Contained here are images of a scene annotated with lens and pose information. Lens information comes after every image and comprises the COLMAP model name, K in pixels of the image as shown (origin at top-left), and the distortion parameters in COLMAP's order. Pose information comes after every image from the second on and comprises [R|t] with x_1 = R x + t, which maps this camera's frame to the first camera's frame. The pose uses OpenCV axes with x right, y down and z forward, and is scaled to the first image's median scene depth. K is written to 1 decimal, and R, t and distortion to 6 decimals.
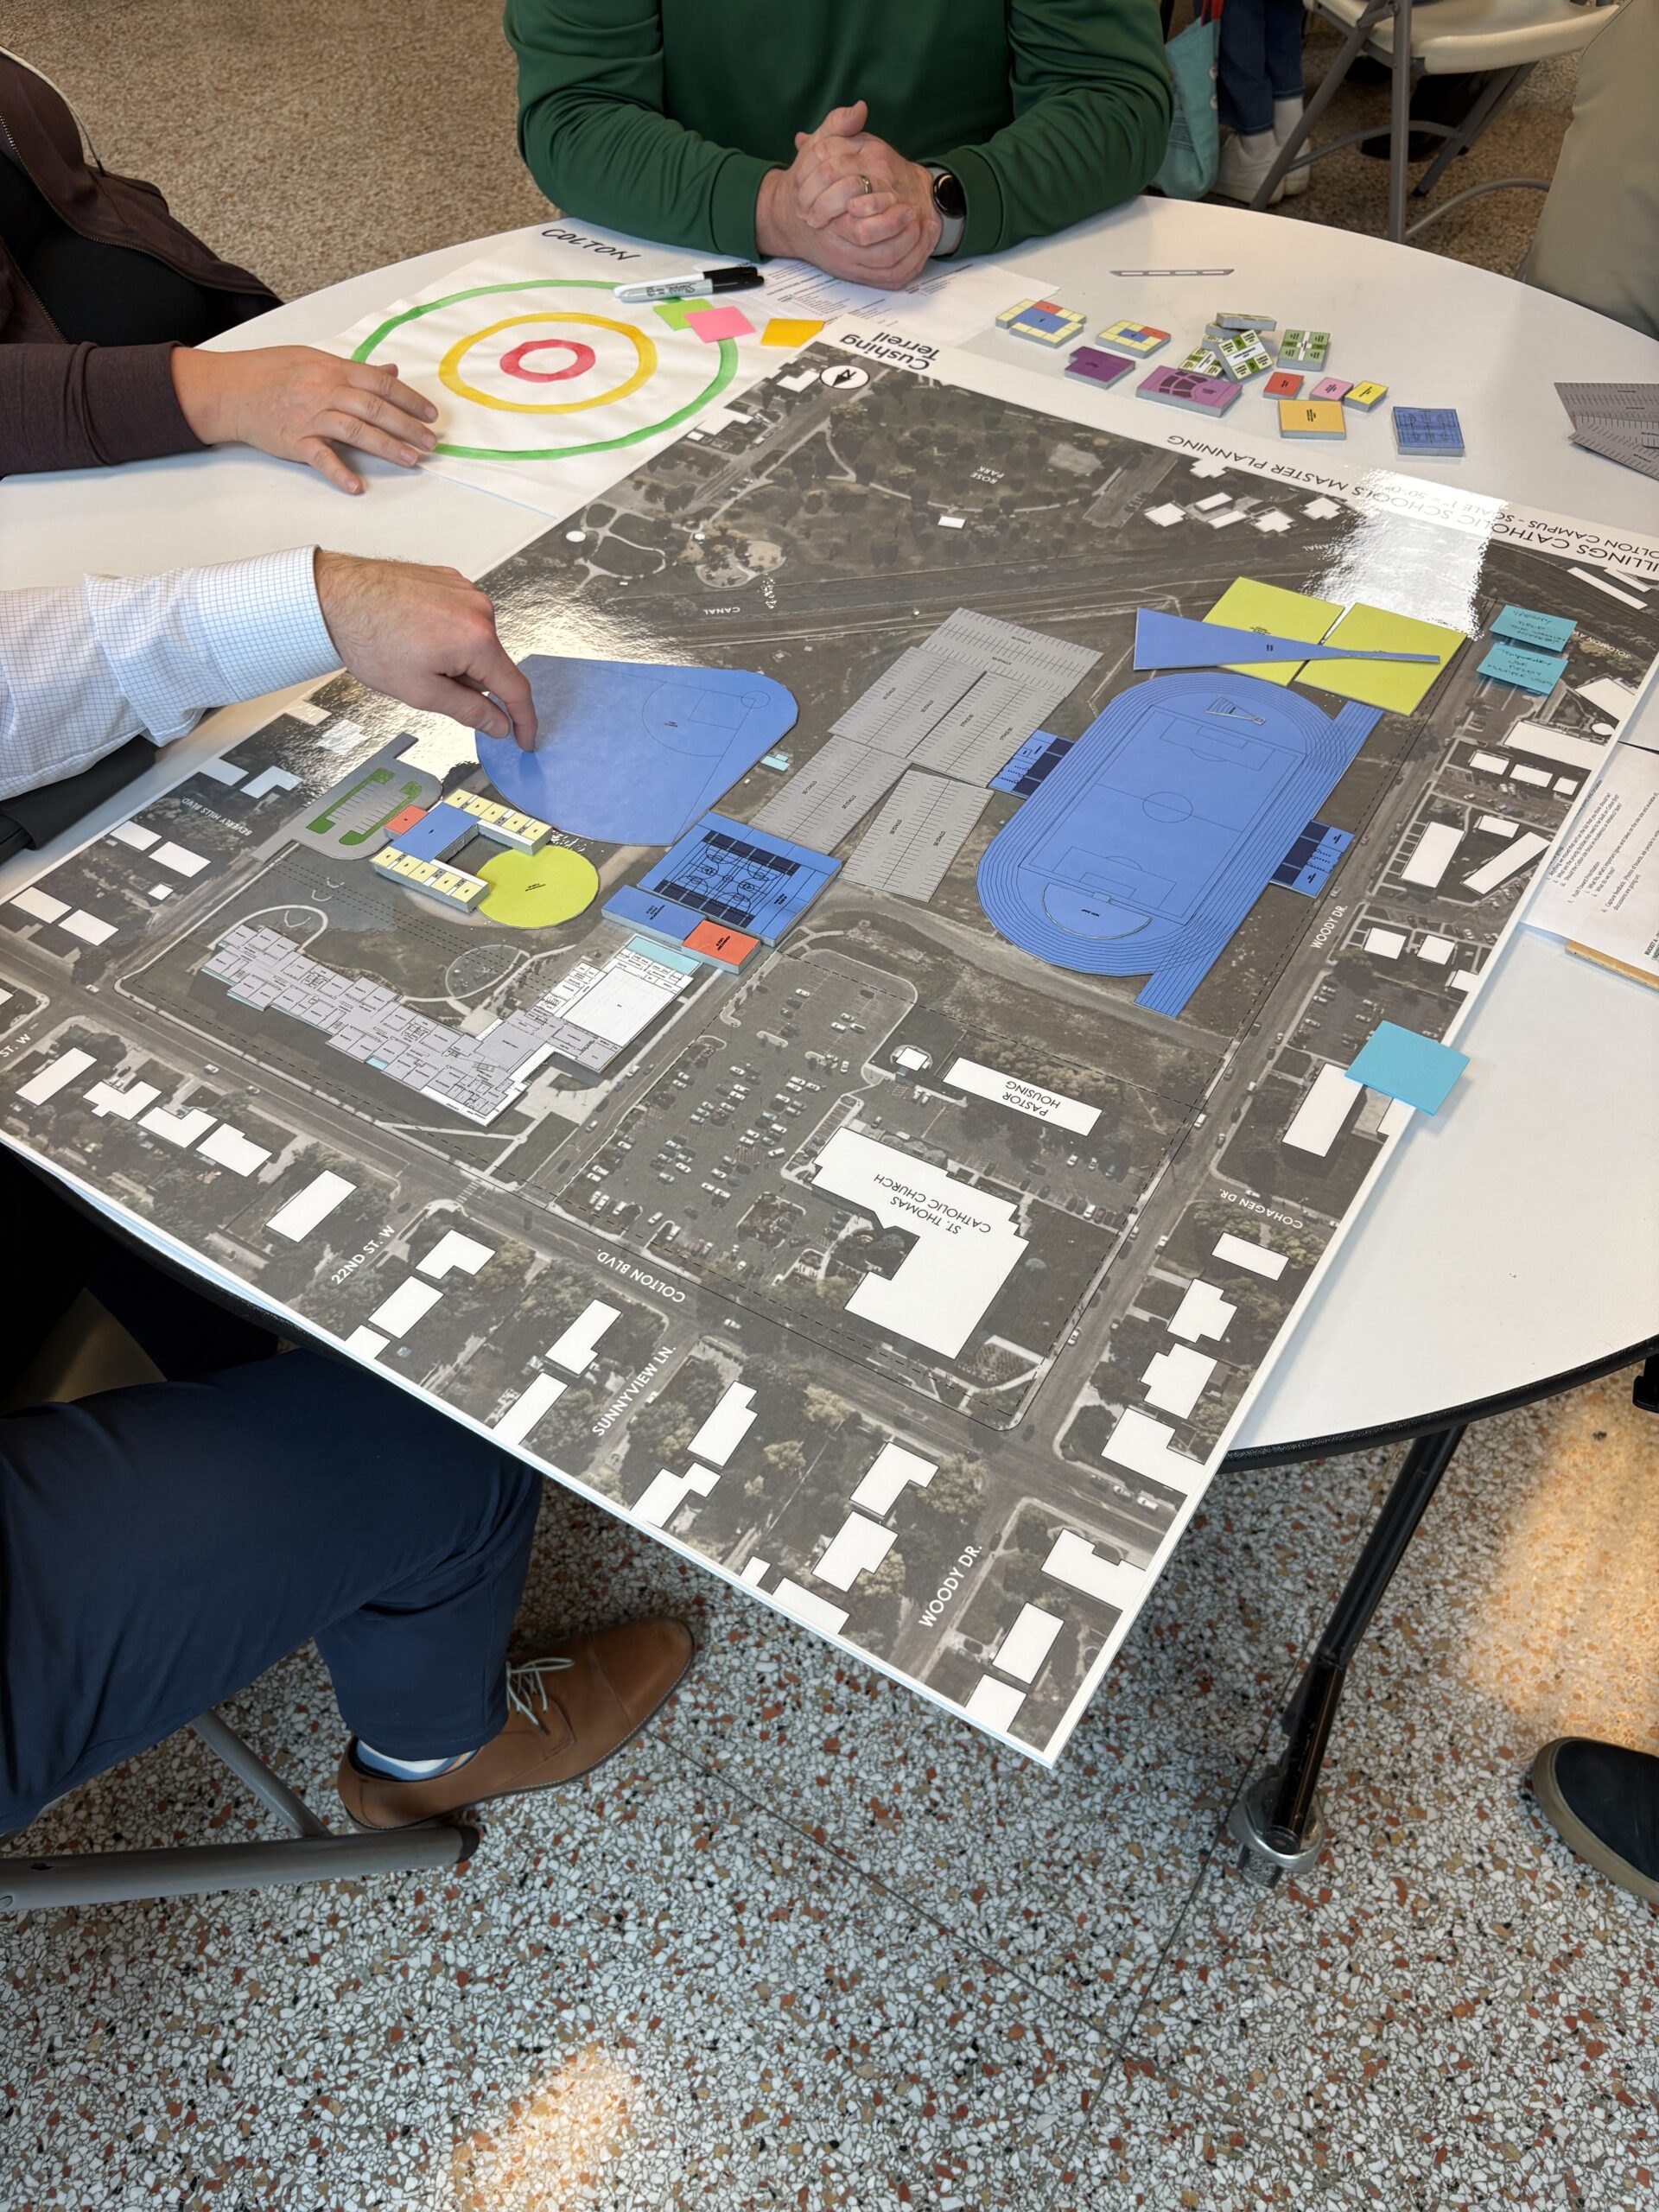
lens RADIAL K [[1678.6, 0, 825.5], [0, 1678.6, 1103.9], [0, 0, 1]] dist [0.043221, -0.049245]
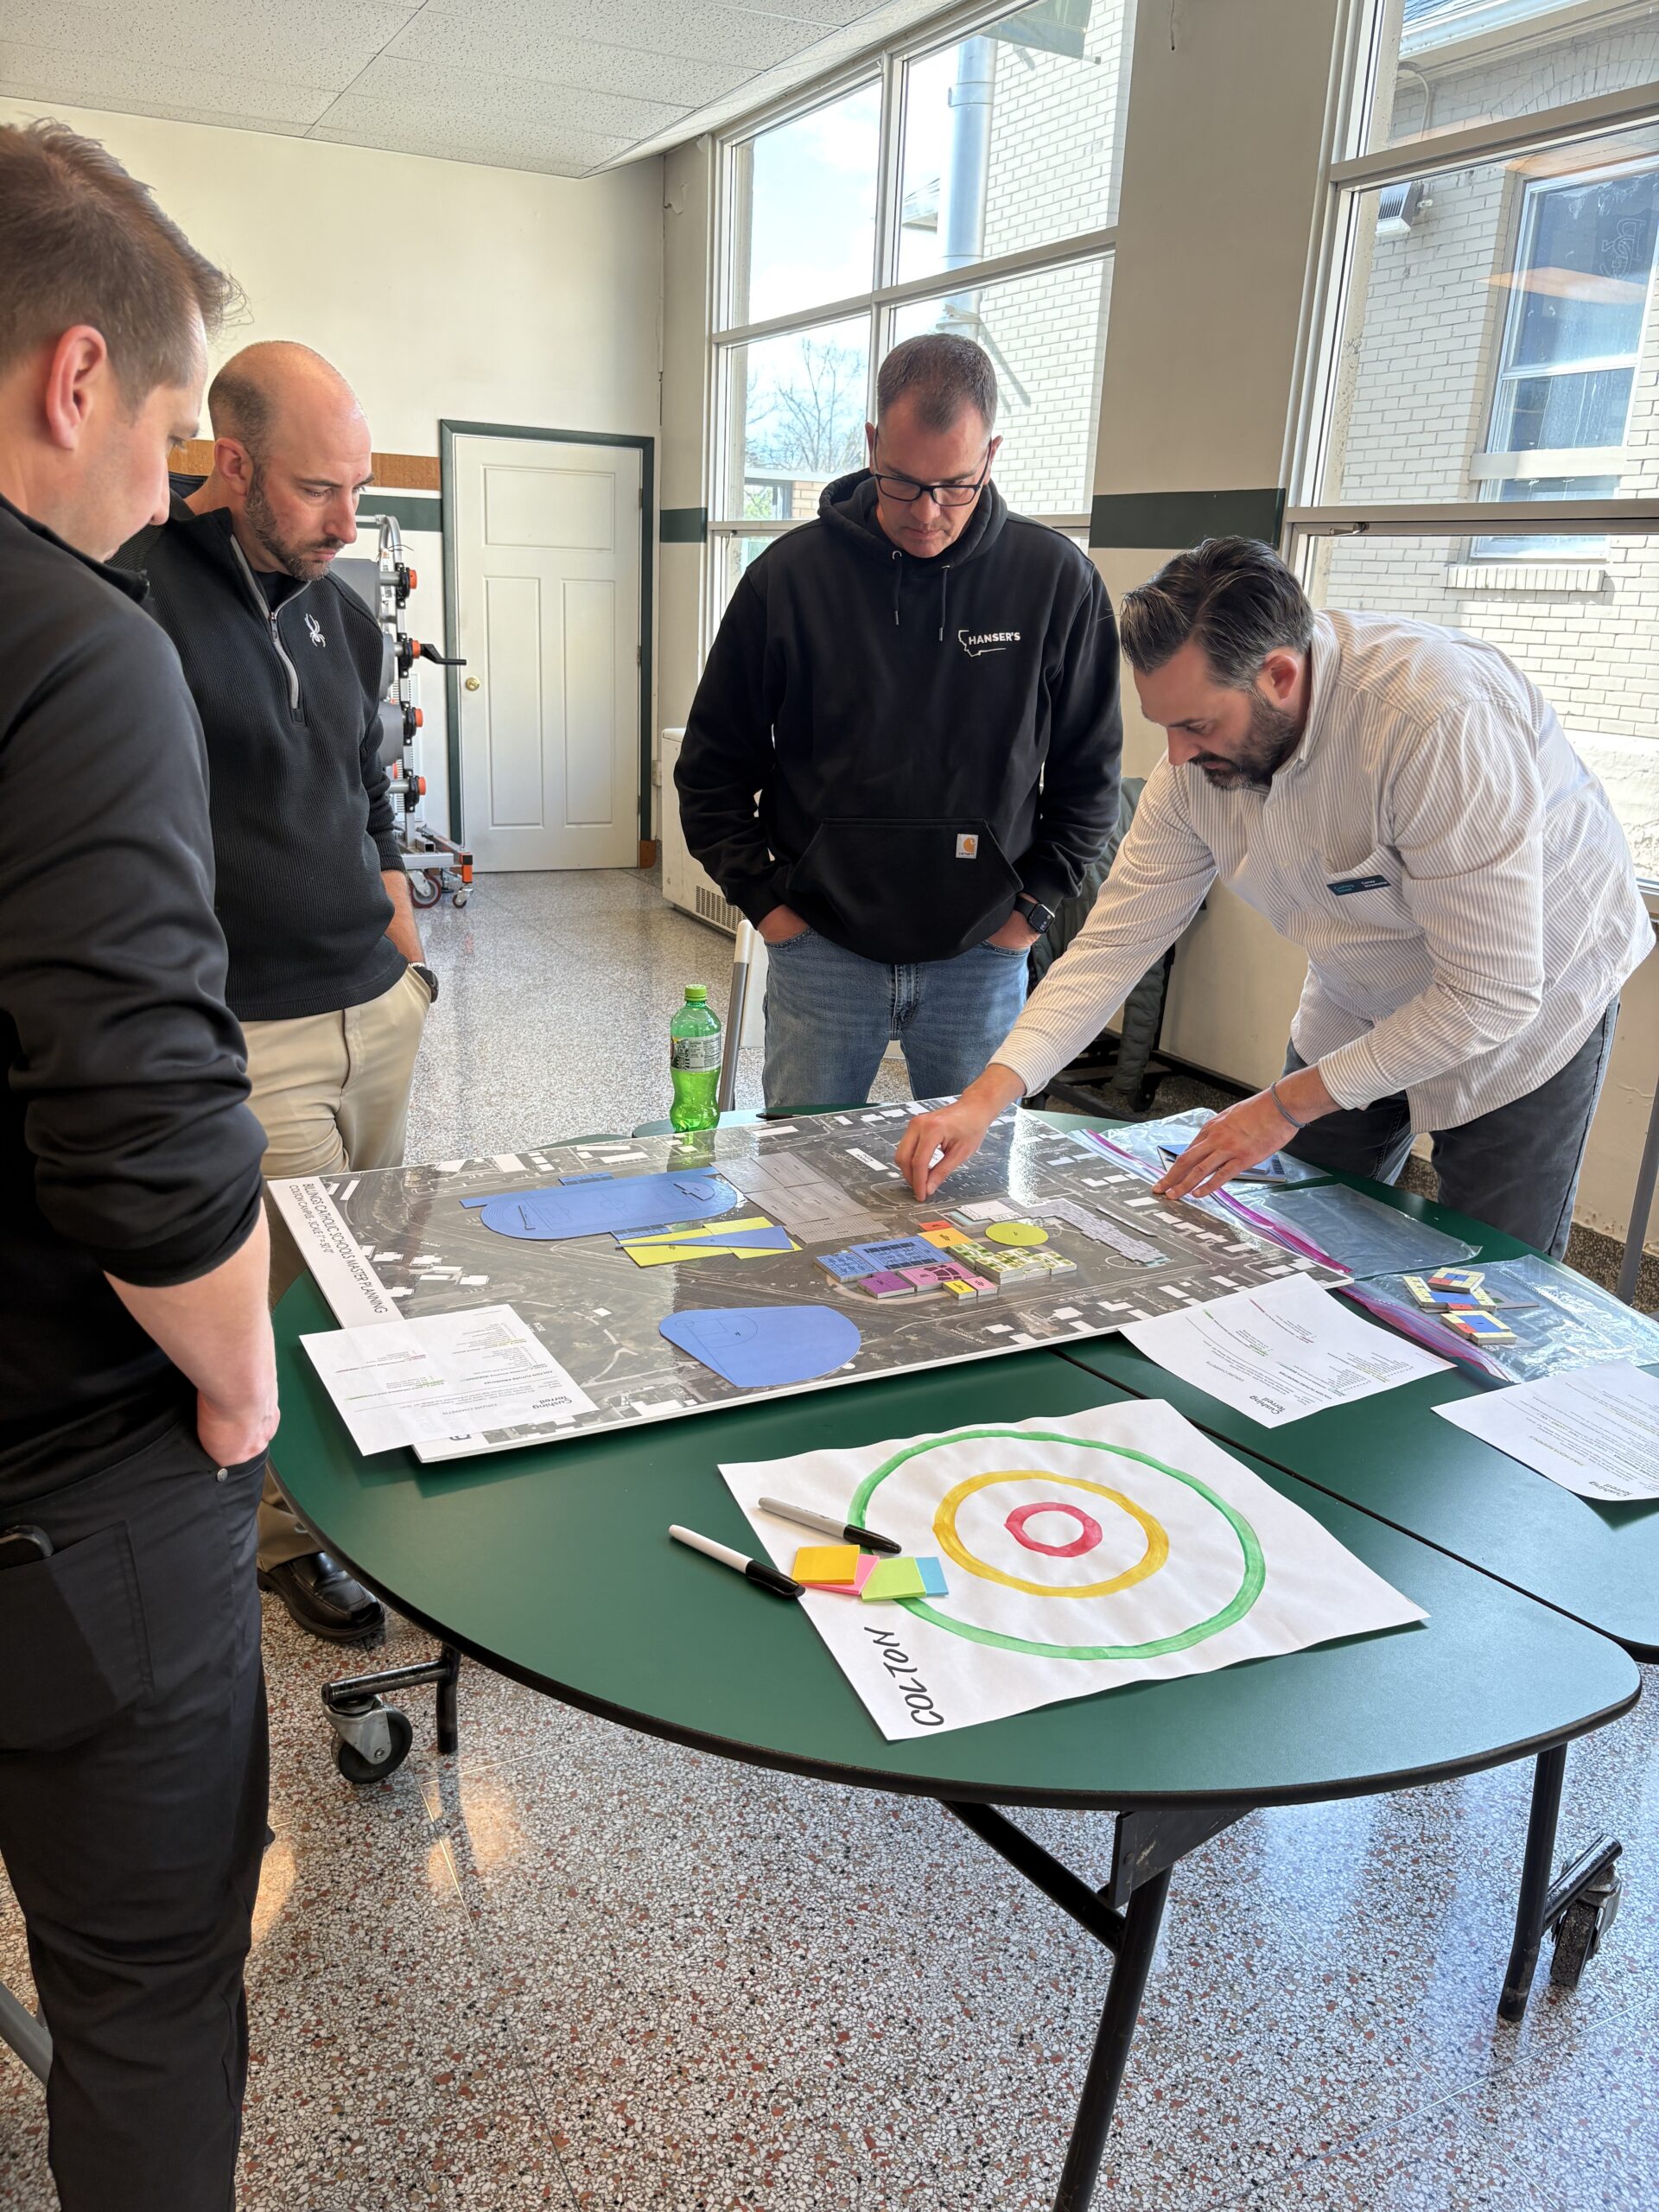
lens RADIAL K [[1678.6, 0, 822.4], [0, 1678.6, 1072.5], [0, 0, 1]] dist [0.043221, -0.049245]
pose [[-0.861202, -0.173178, 0.477850, -0.984737], [0.353068, 0.472463, 0.807540, -2.076860], [-0.365615, 0.864169, -0.345743, 1.736917]]
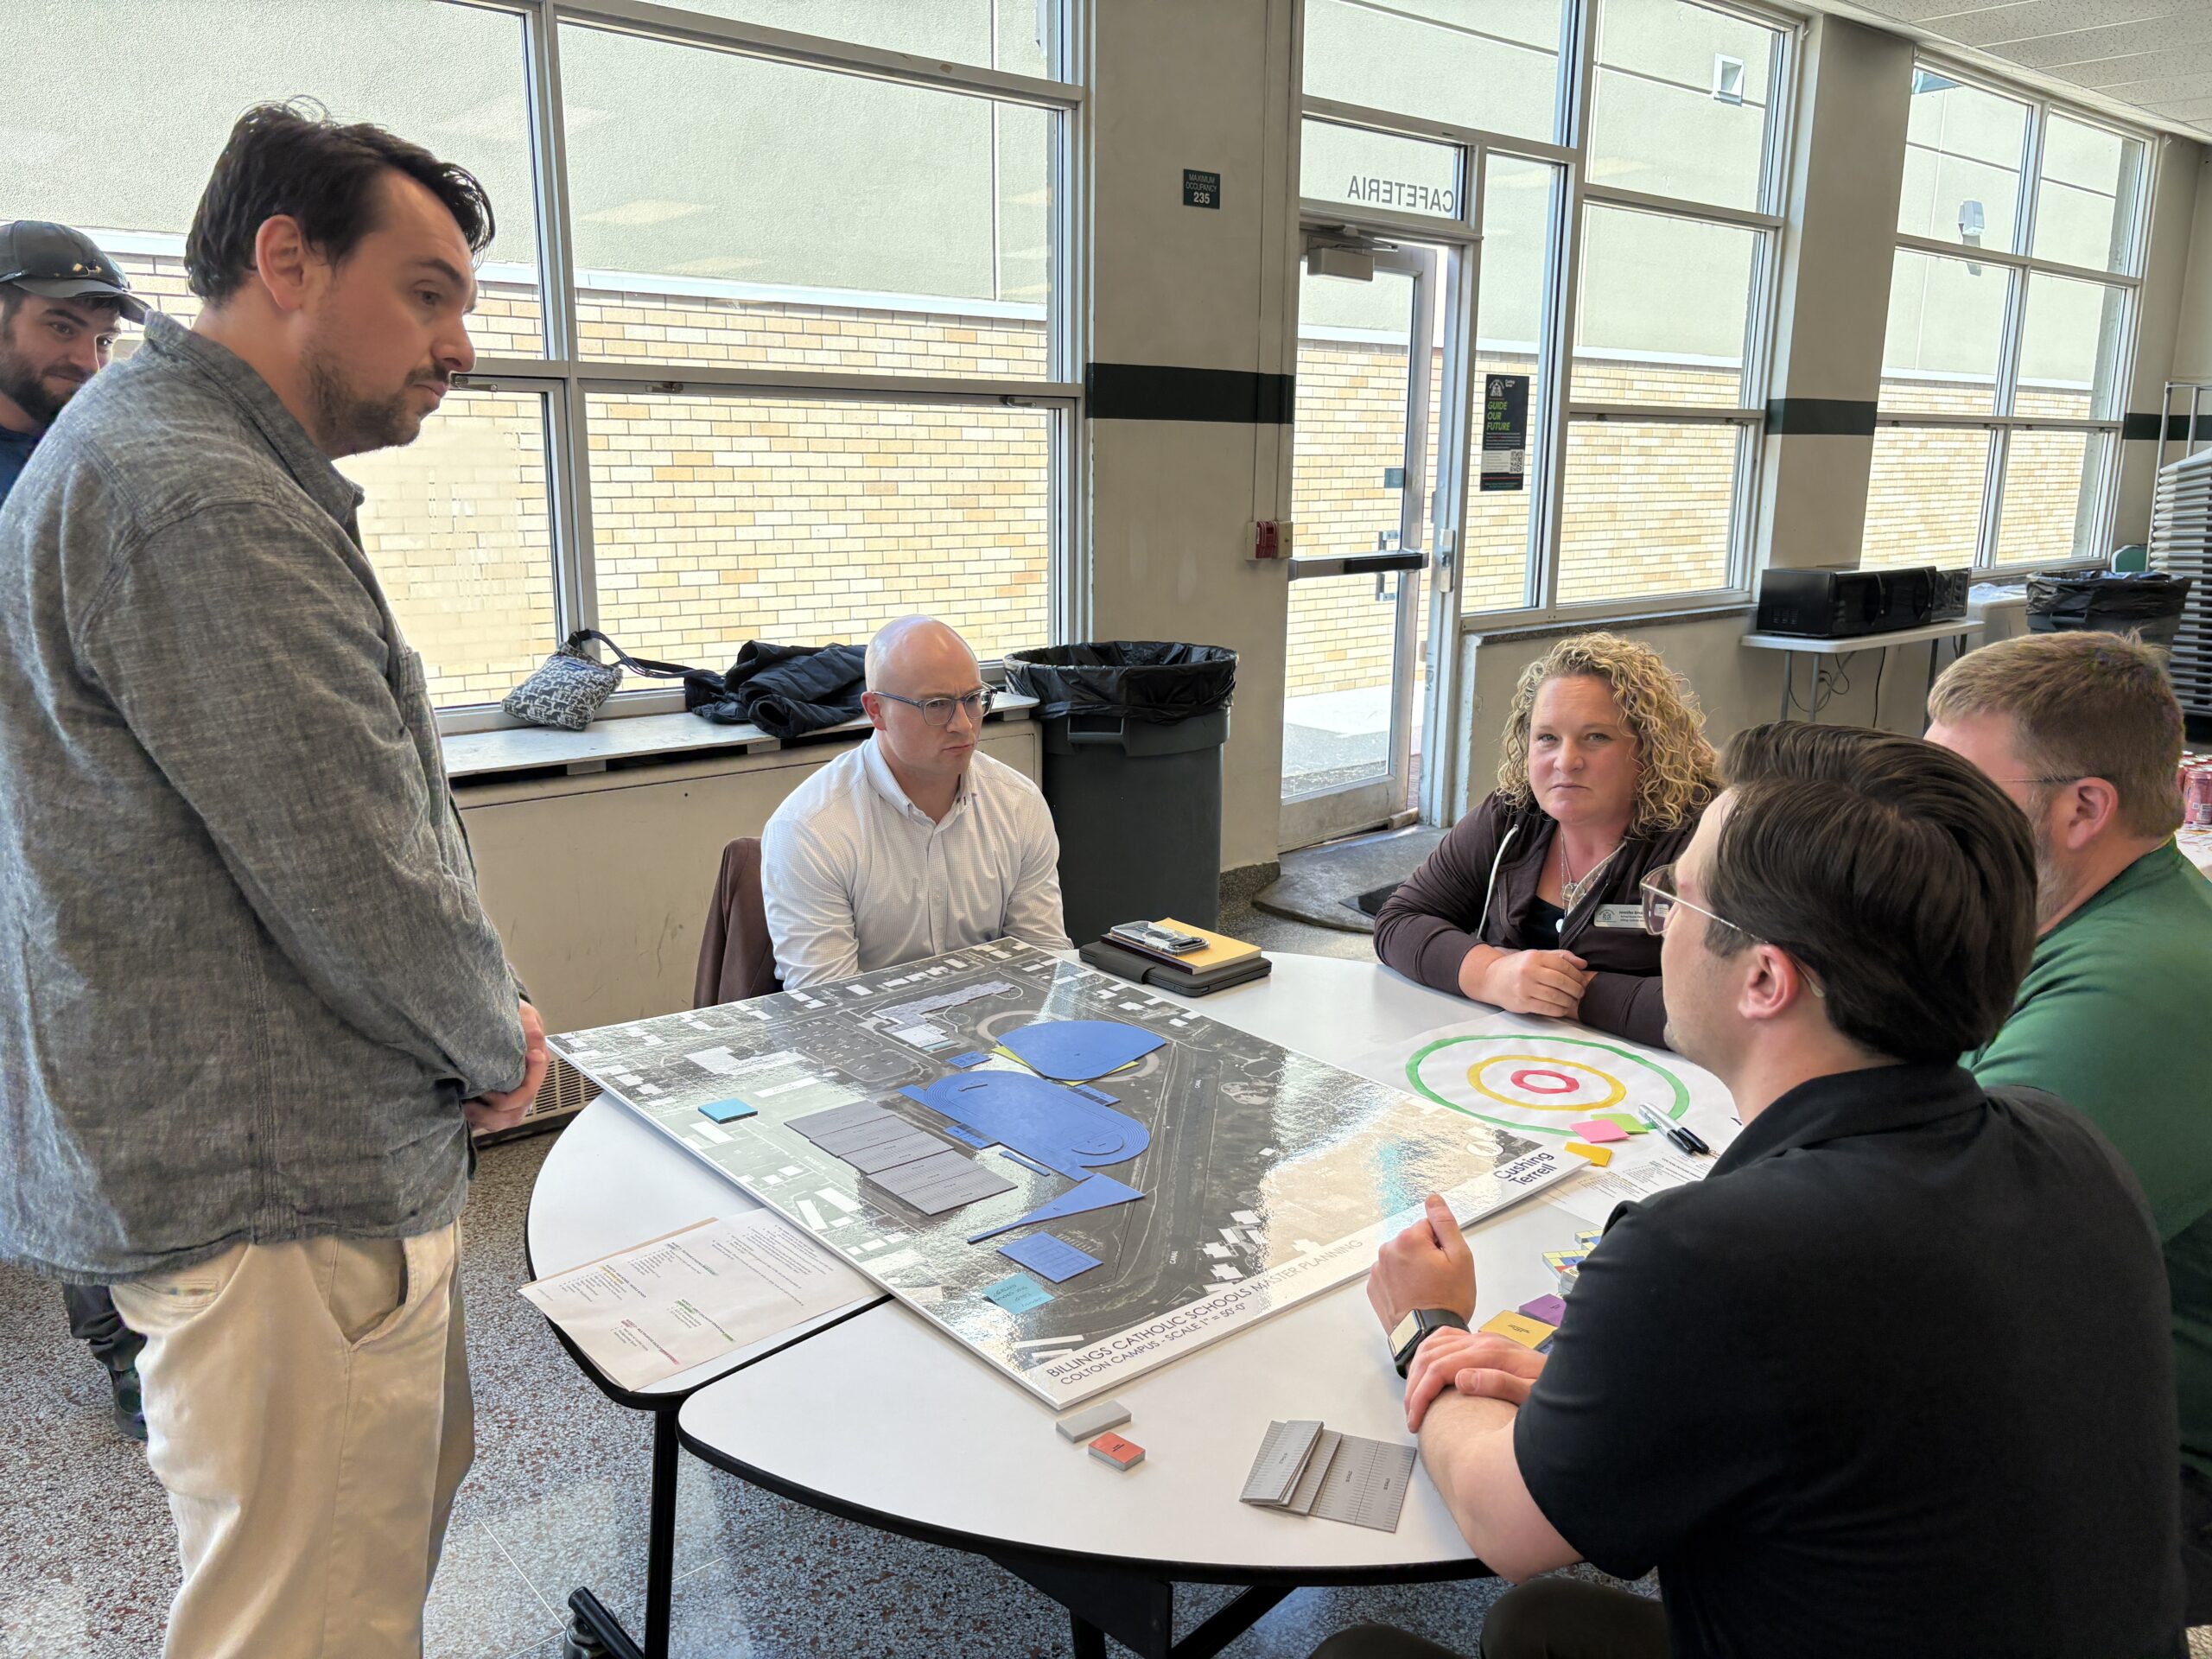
lens RADIAL K [[1678.6, 0, 1105.7], [0, 1678.6, 792.6], [0, 0, 1]] dist [0.043221, -0.049245]
pose [[-0.290344, 0.196011, -0.936632, 1.996350], [-0.723620, 0.595499, 0.348934, -1.315910], [0.626158, 0.779077, -0.031062, 1.000906]]
